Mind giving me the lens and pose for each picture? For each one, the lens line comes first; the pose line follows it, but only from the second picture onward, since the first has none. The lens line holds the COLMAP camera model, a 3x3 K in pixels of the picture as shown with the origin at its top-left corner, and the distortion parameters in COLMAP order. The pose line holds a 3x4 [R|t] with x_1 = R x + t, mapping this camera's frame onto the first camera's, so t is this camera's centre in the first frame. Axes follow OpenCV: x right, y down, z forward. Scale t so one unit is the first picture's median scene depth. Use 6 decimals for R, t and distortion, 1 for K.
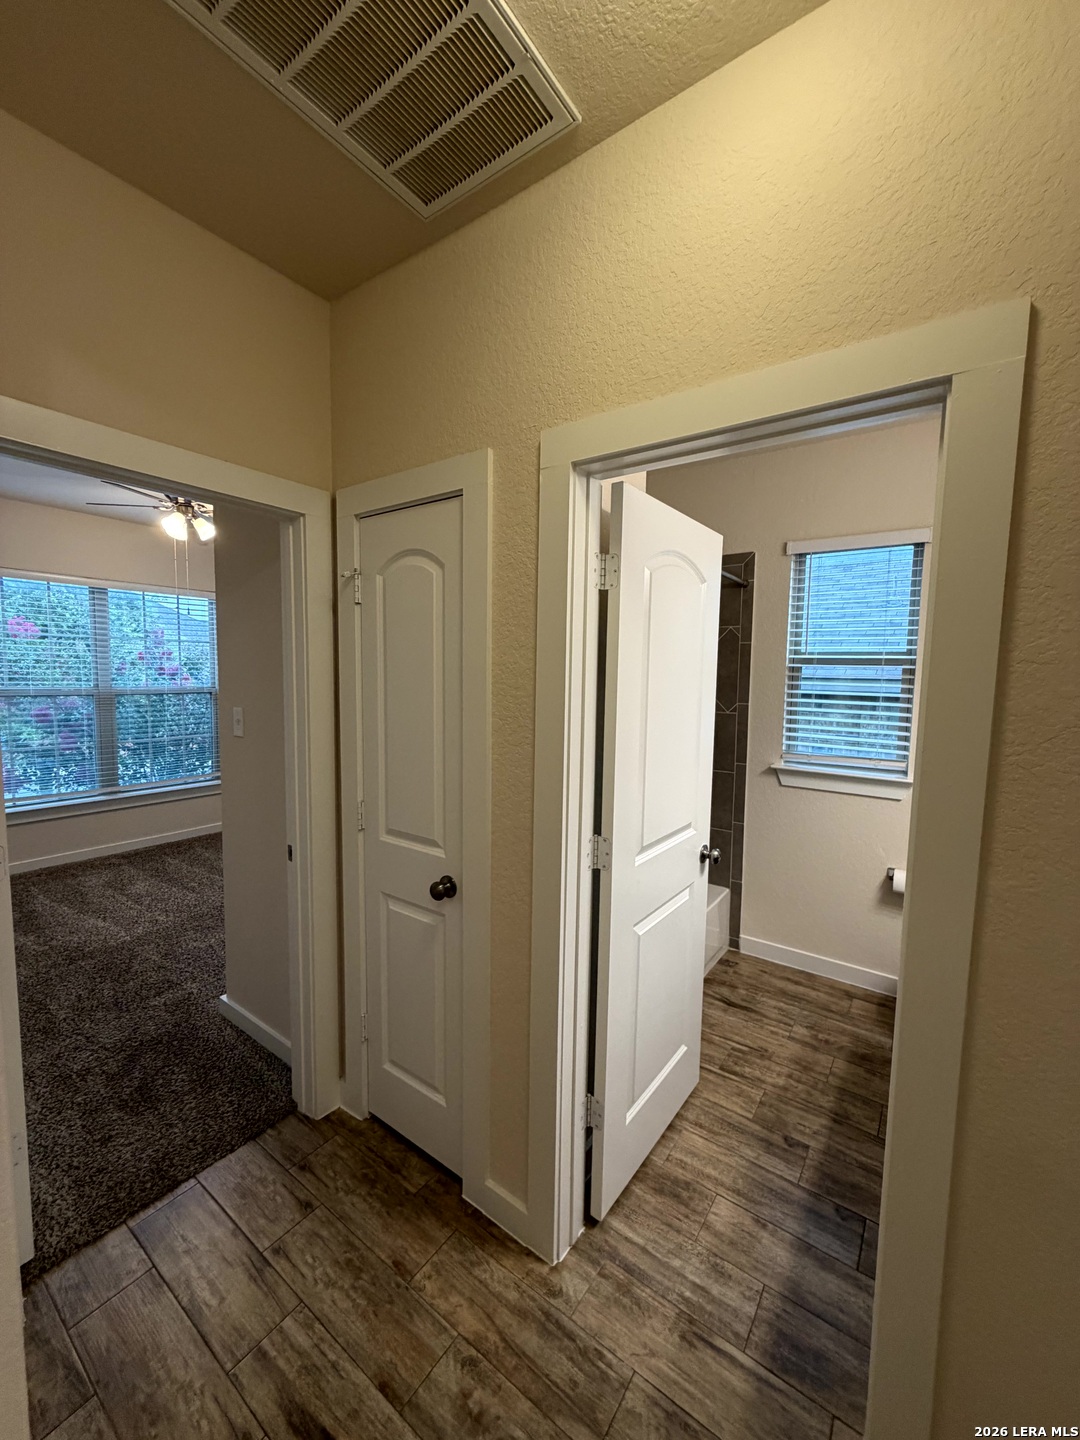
lens RADIAL K [[572.4, 0, 540.0], [0, 572.4, 720.0], [0, 0, 1]] dist [-0.000072, -0.000022]
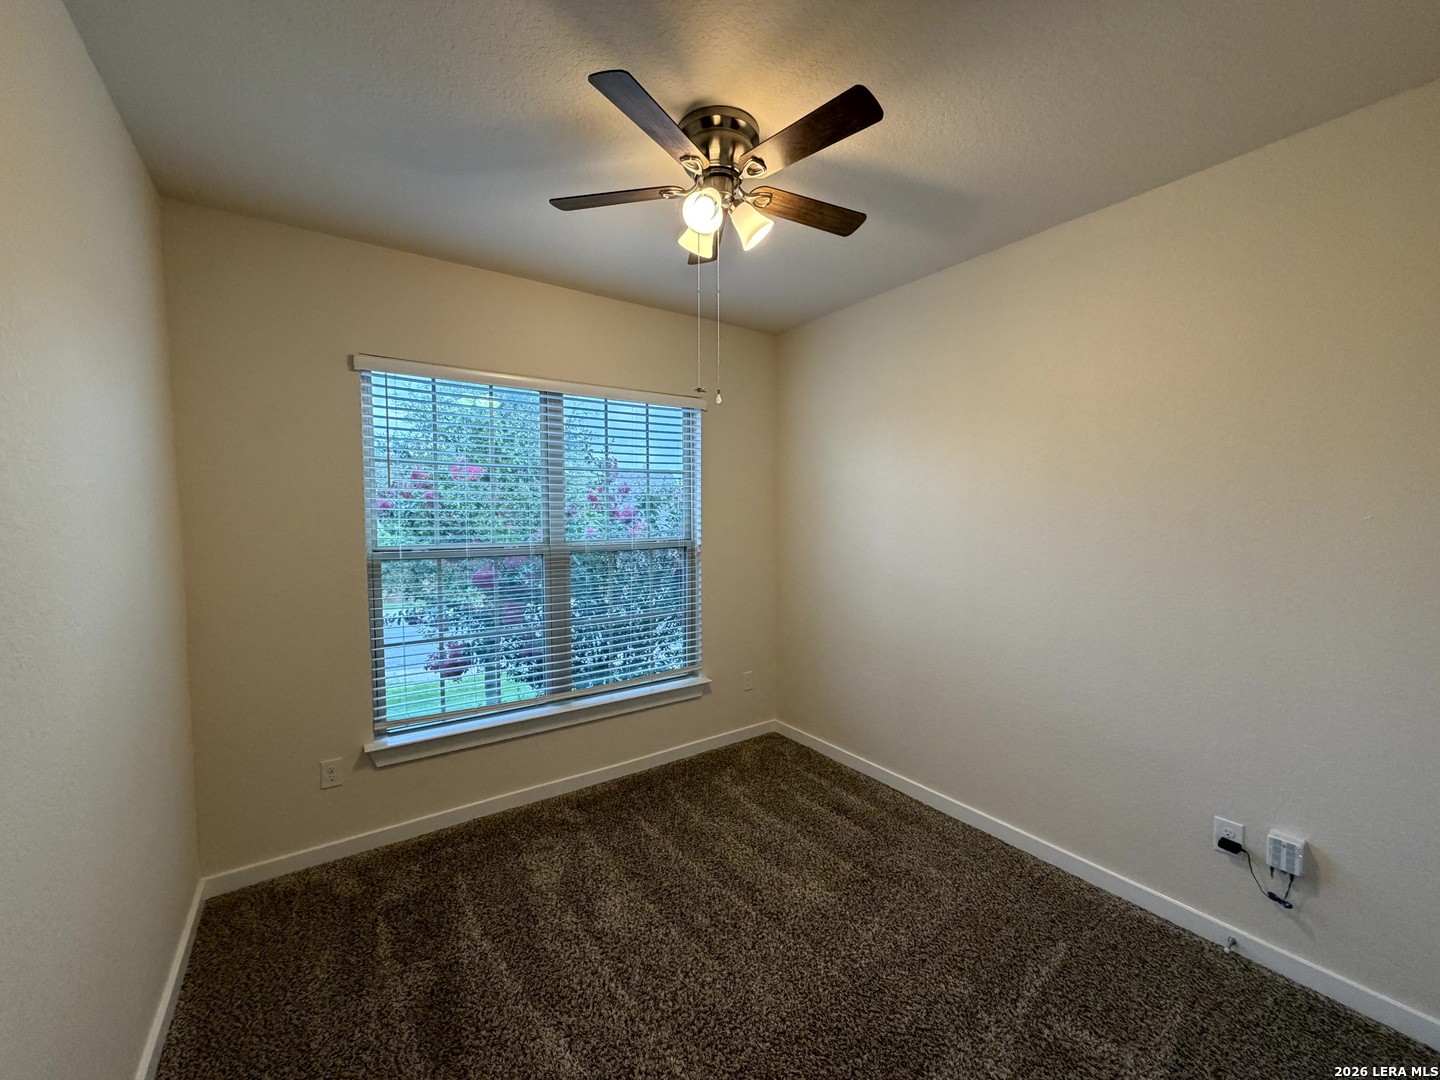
lens RADIAL K [[572.4, 0, 717.3], [0, 572.4, 540.6], [0, 0, 1]] dist [-0.000072, -0.000022]
pose [[0.943041, -0.004714, -0.332644, -0.442152], [-0.004511, 0.999626, -0.026956, -0.052572], [0.332647, 0.026921, 0.942667, 0.528346]]
